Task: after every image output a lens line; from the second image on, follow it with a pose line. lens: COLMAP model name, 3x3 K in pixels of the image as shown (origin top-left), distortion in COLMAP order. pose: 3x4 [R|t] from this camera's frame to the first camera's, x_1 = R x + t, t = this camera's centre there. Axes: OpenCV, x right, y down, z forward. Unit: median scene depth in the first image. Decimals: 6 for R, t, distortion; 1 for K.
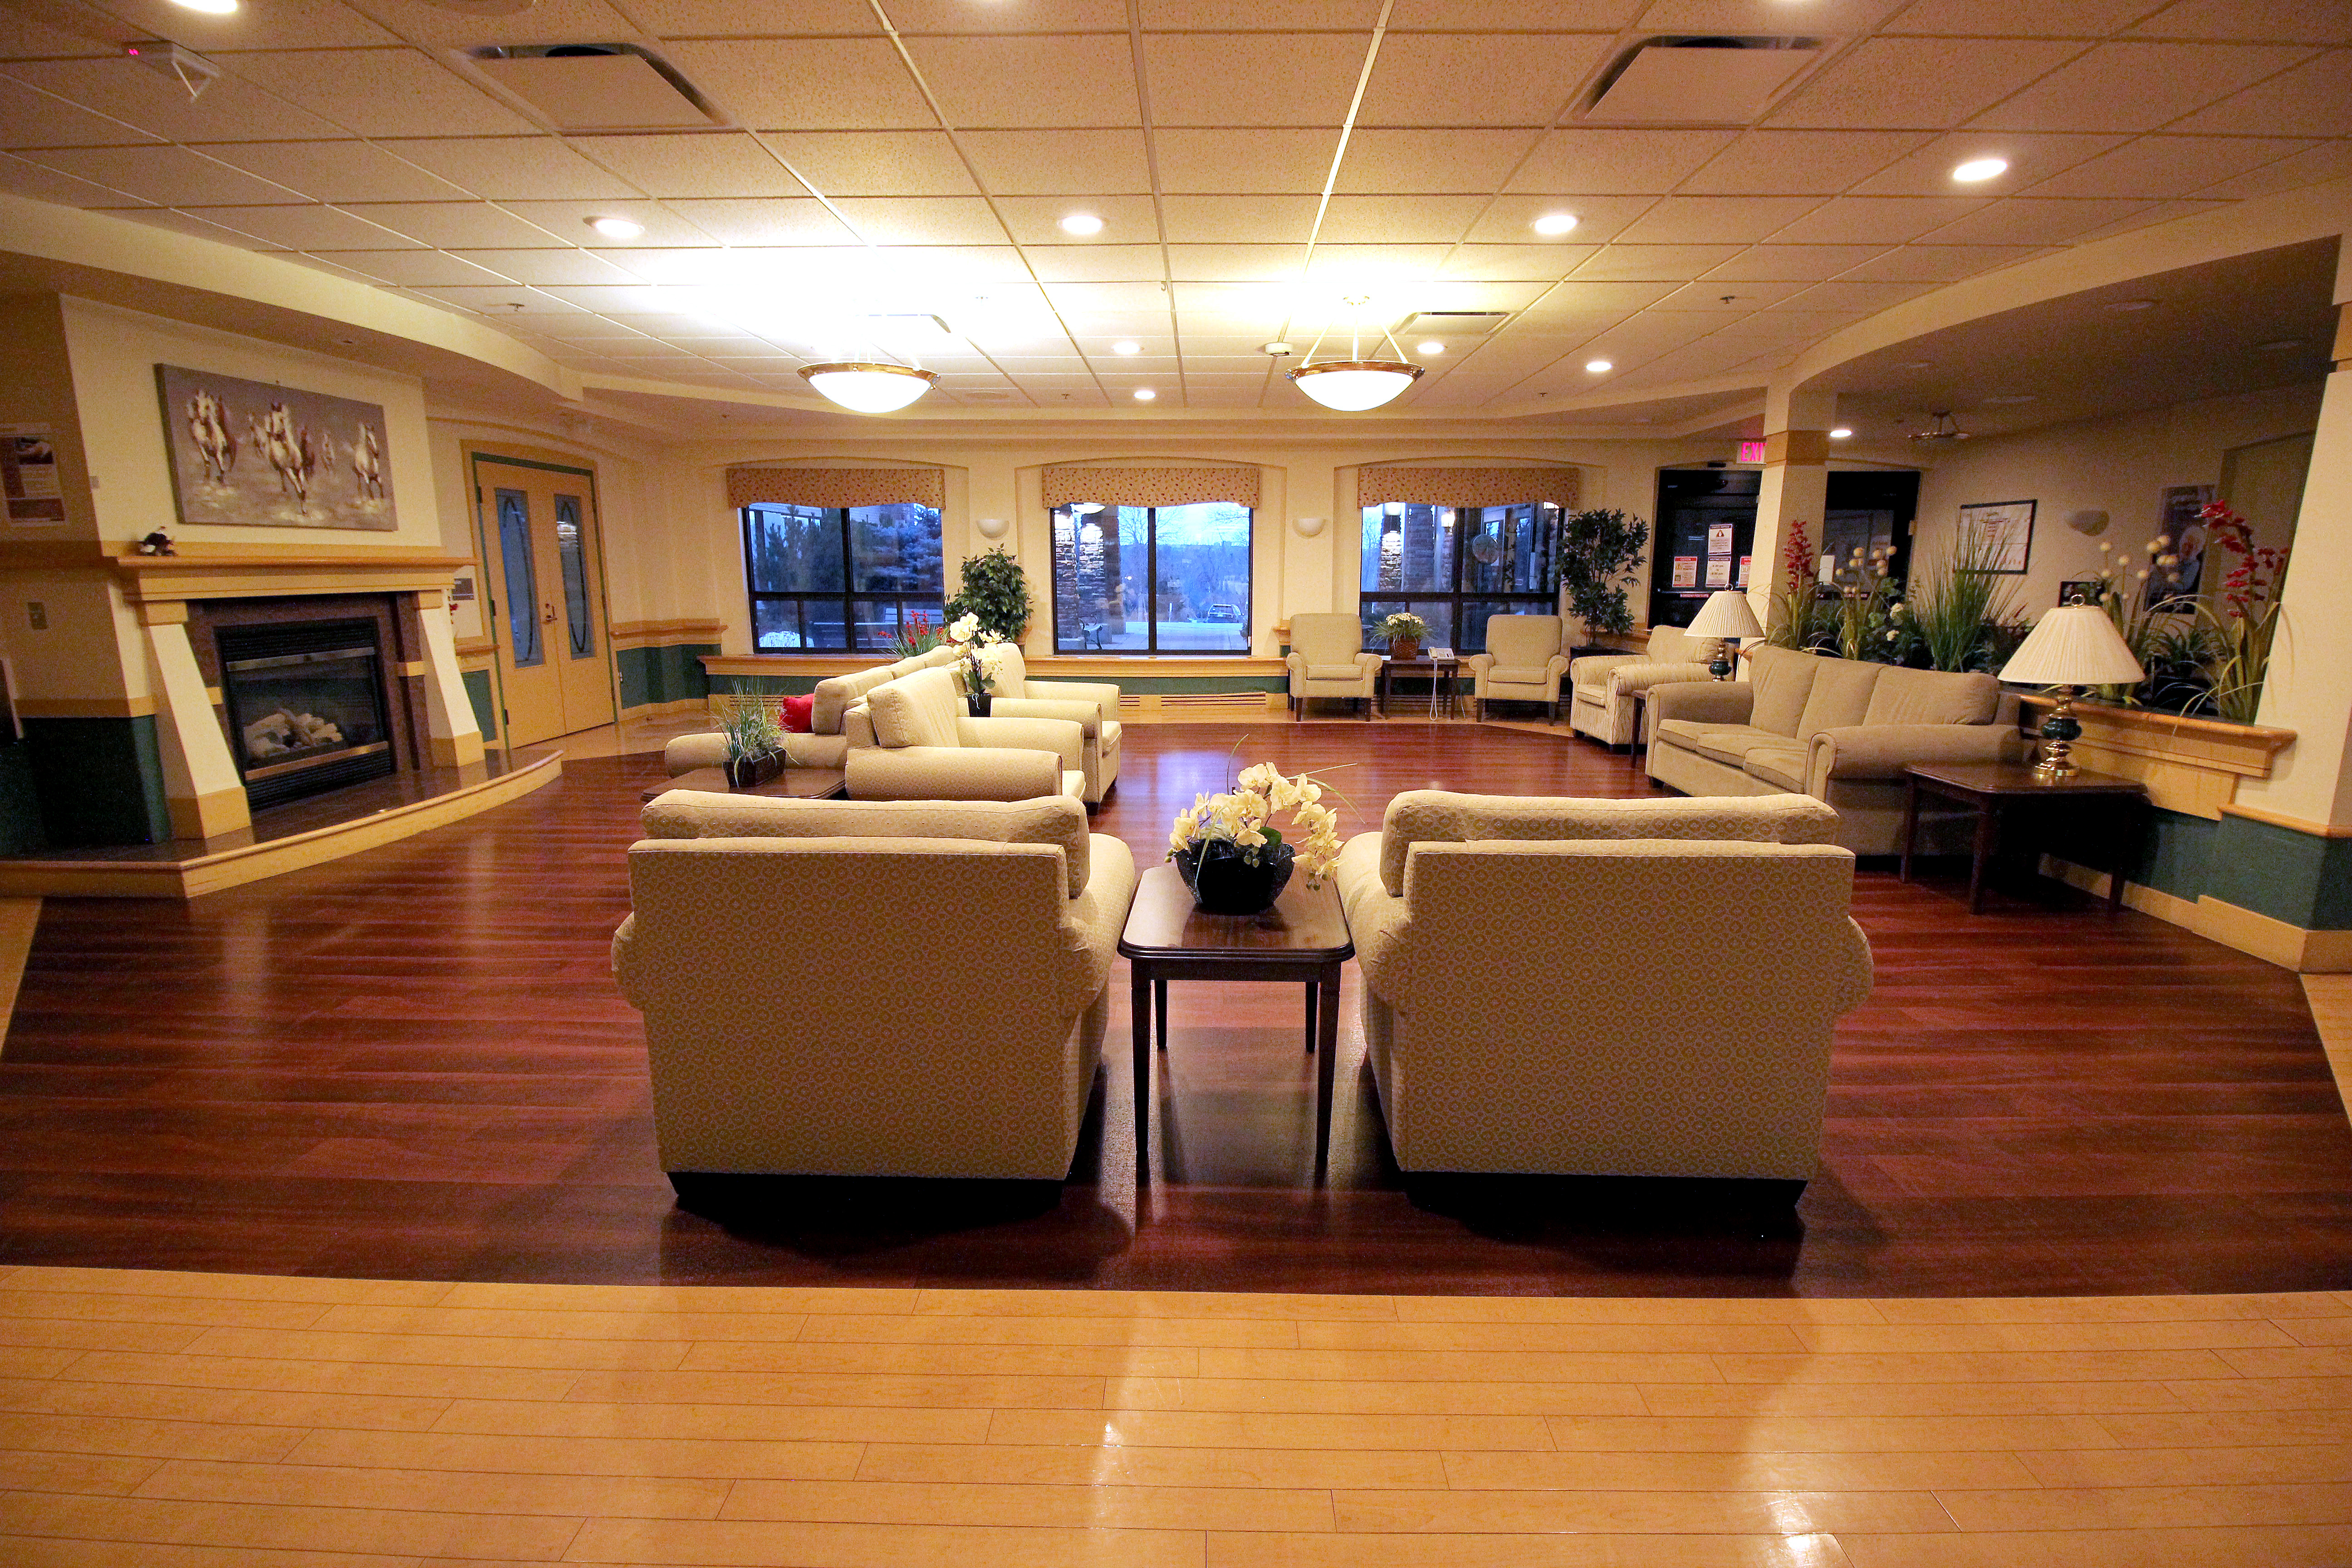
lens RADIAL K [[1088.5, 0, 1190.8], [0, 1088.5, 783.8], [0, 0, 1]] dist [-0.000063, -0.013042]
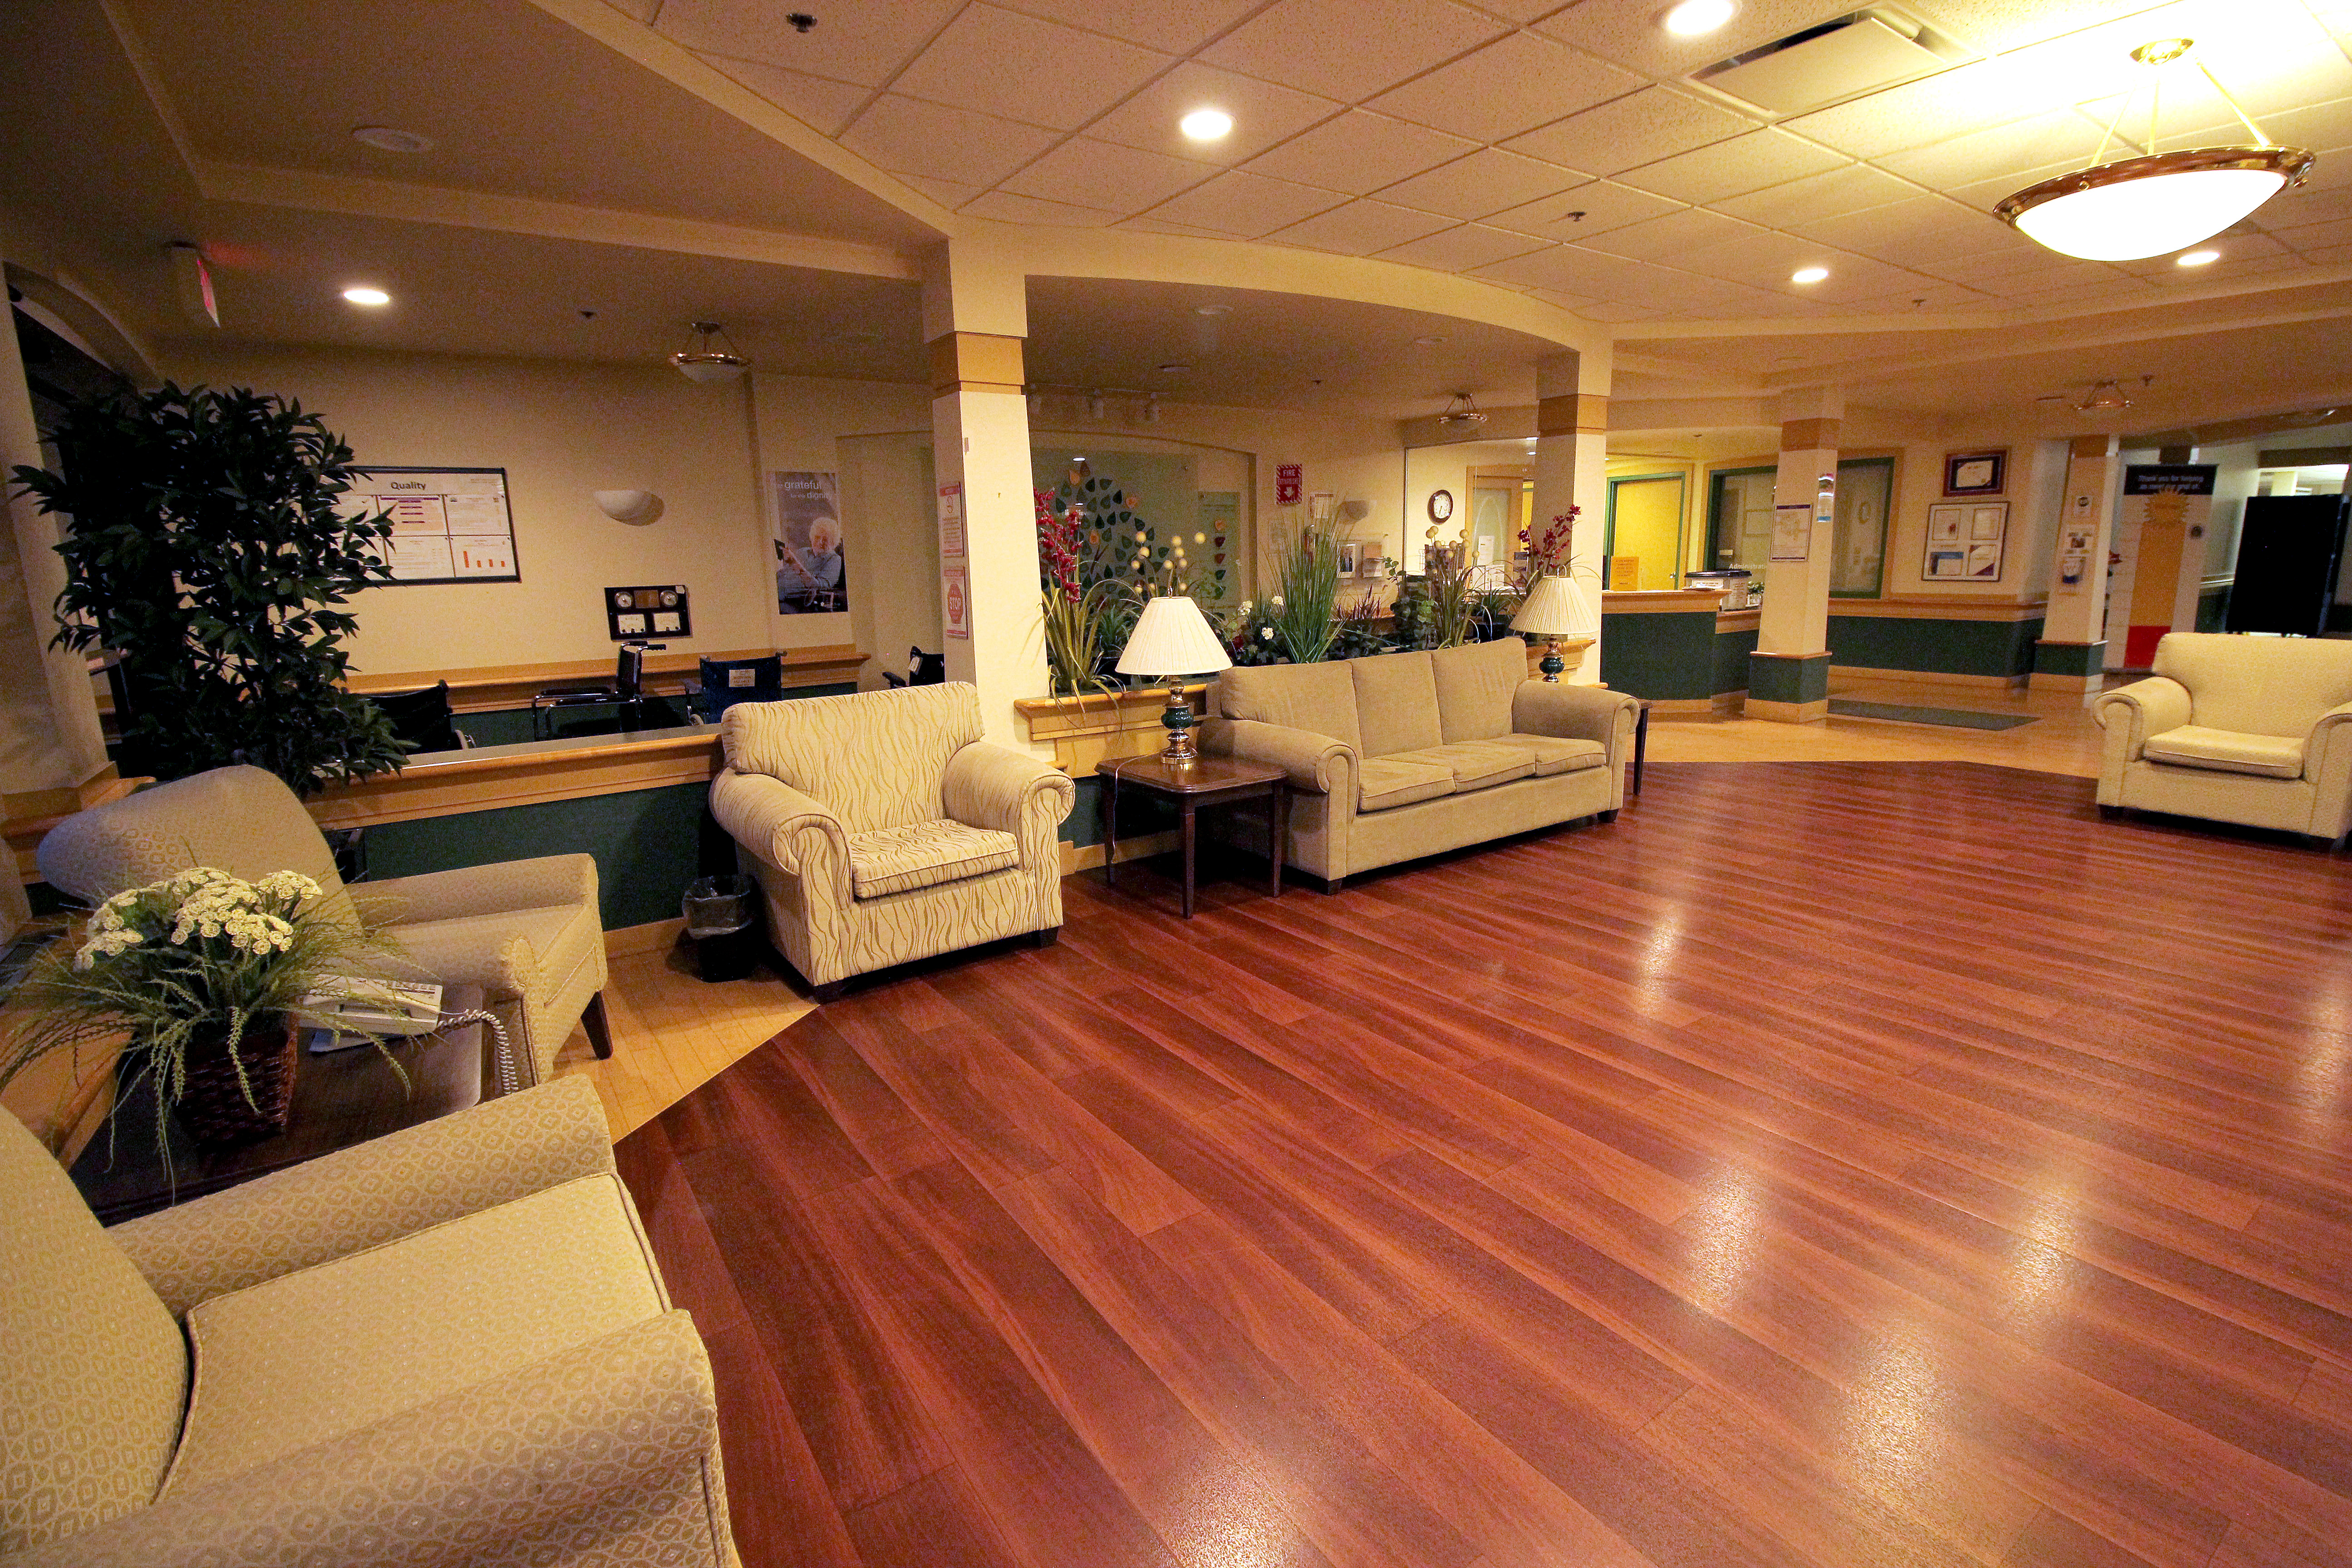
lens RADIAL K [[1088.5, 0, 1196.8], [0, 1088.5, 785.7], [0, 0, 1]] dist [-0.000063, -0.013042]
pose [[-0.590820, -0.157481, 0.791285, -0.040853], [0.179020, 0.930728, 0.318900, -0.353252], [-0.786692, 0.330068, -0.521700, 1.744664]]
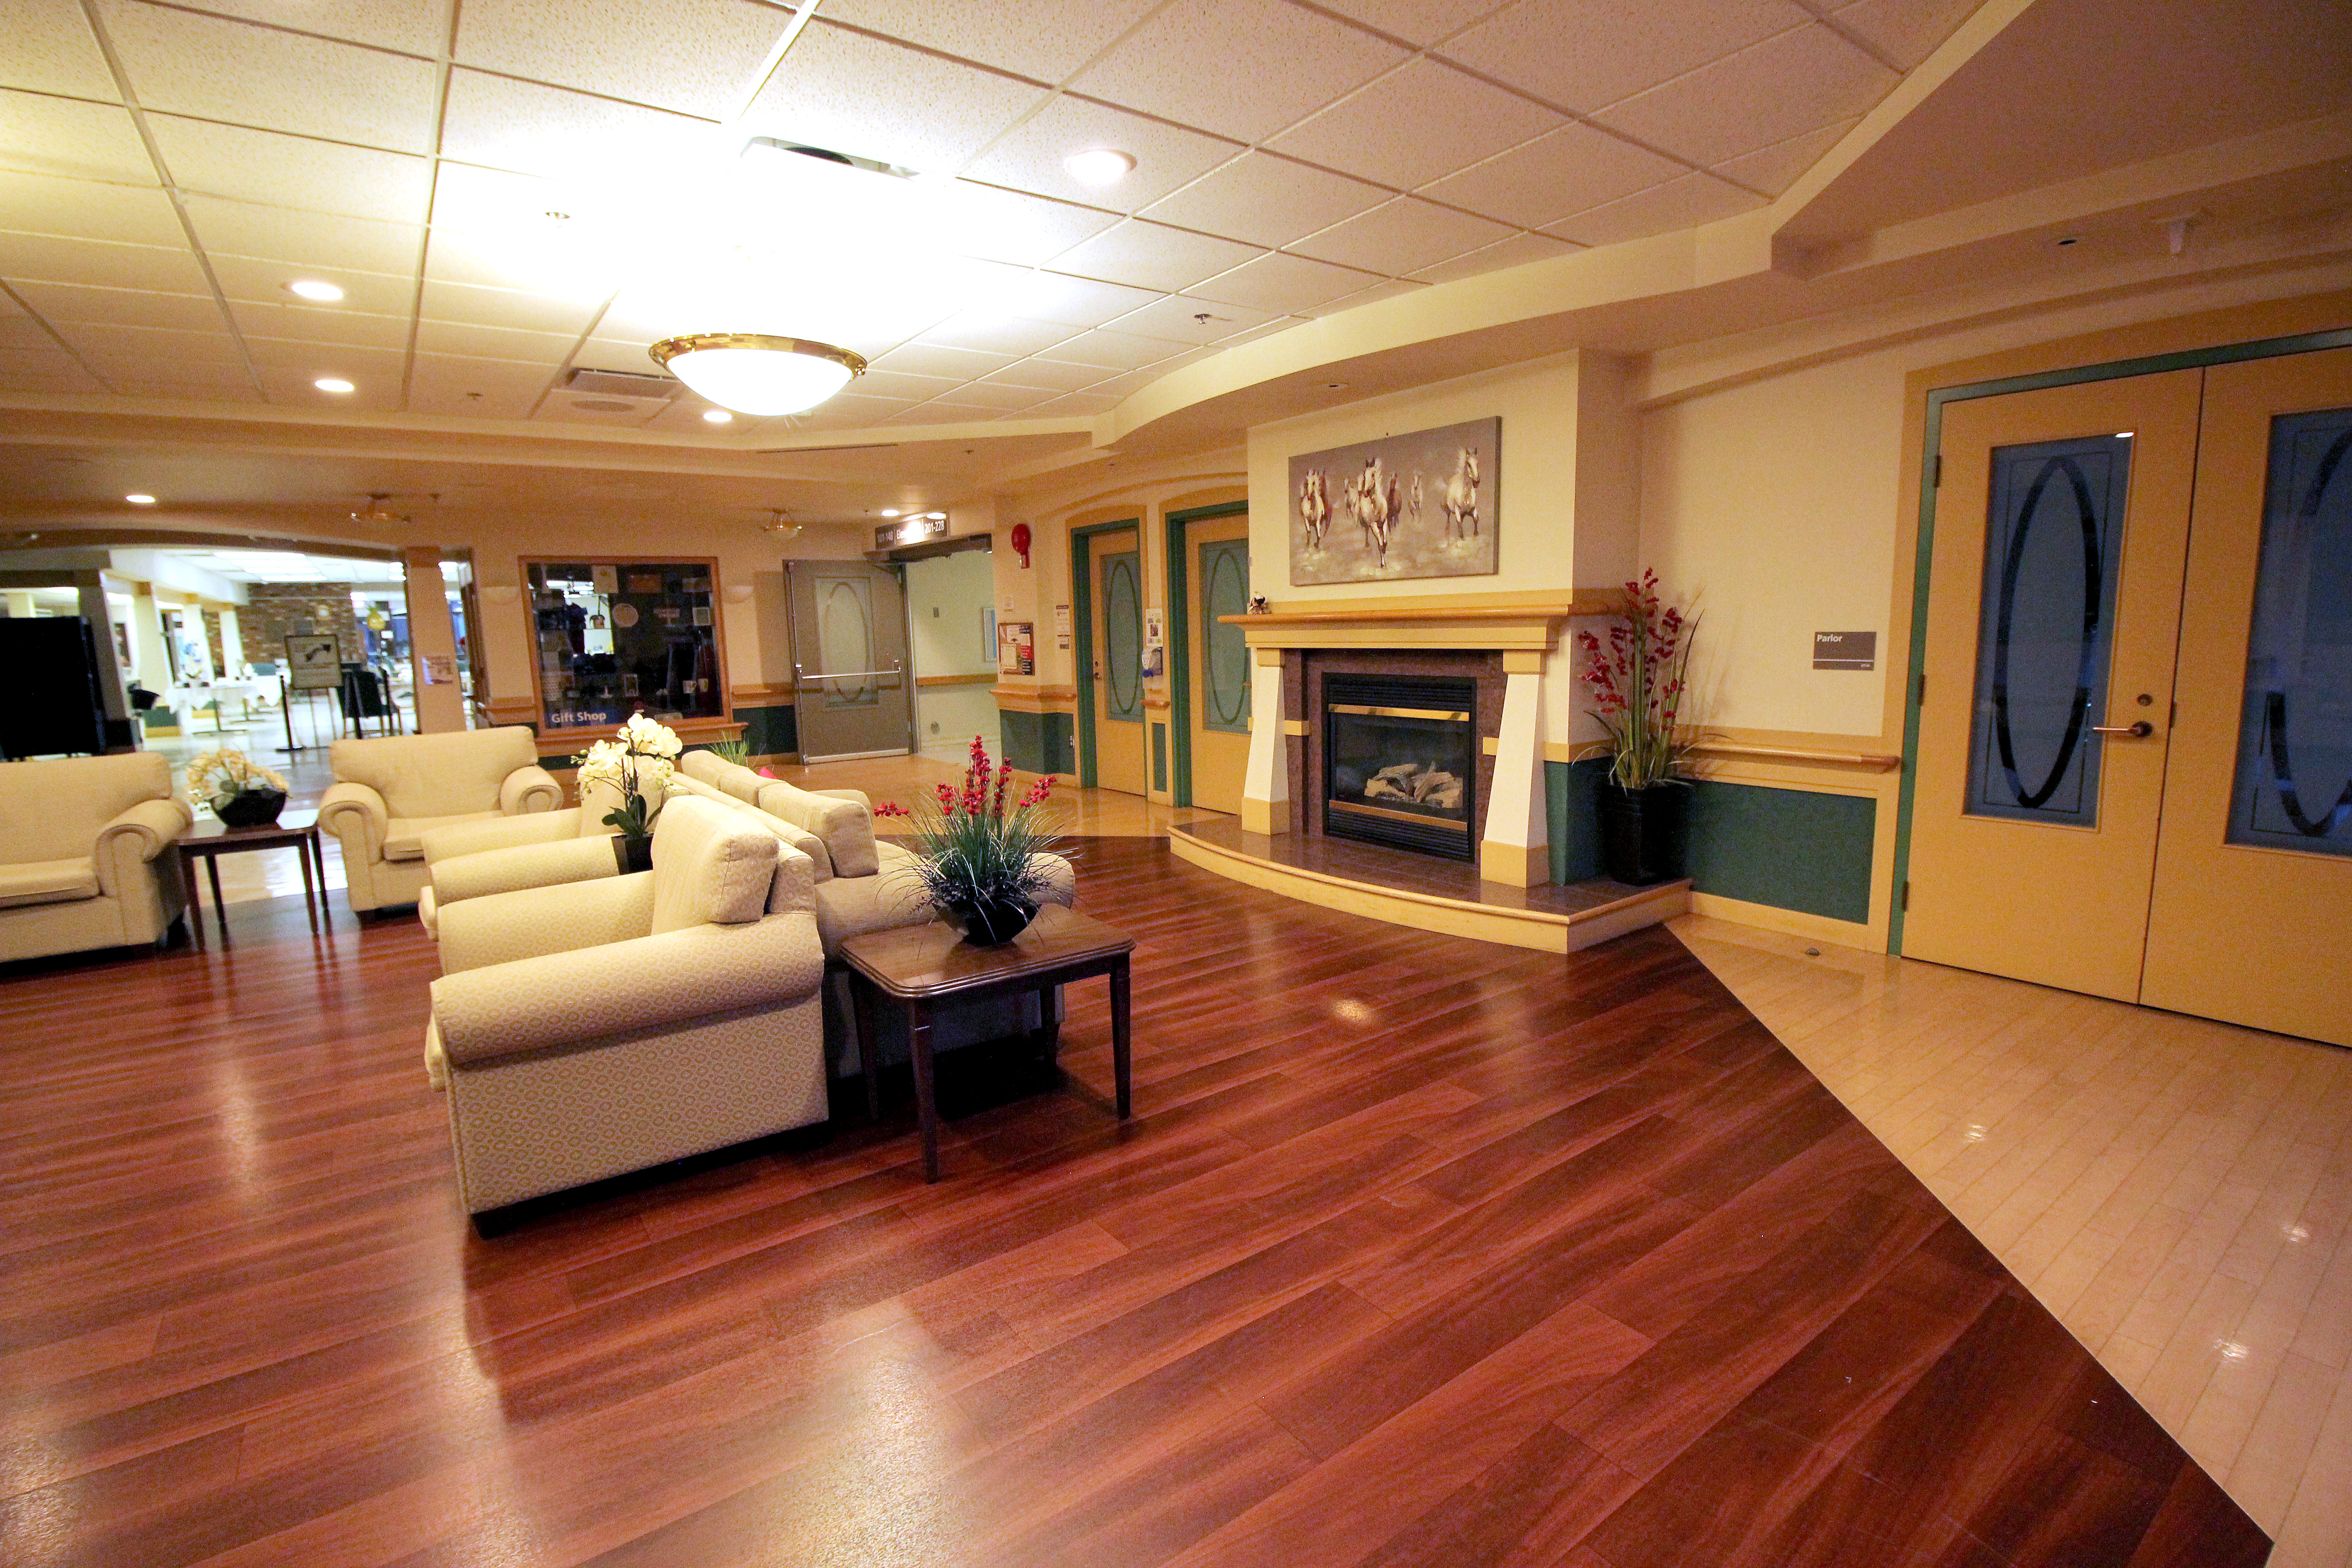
lens RADIAL K [[1088.5, 0, 1188.0], [0, 1088.5, 787.1], [0, 0, 1]] dist [-0.000063, -0.013042]
pose [[-0.794661, 0.111274, -0.596768, -0.071711], [-0.094483, 0.948405, 0.302655, -0.353523], [0.599656, 0.296893, -0.743147, 1.742021]]
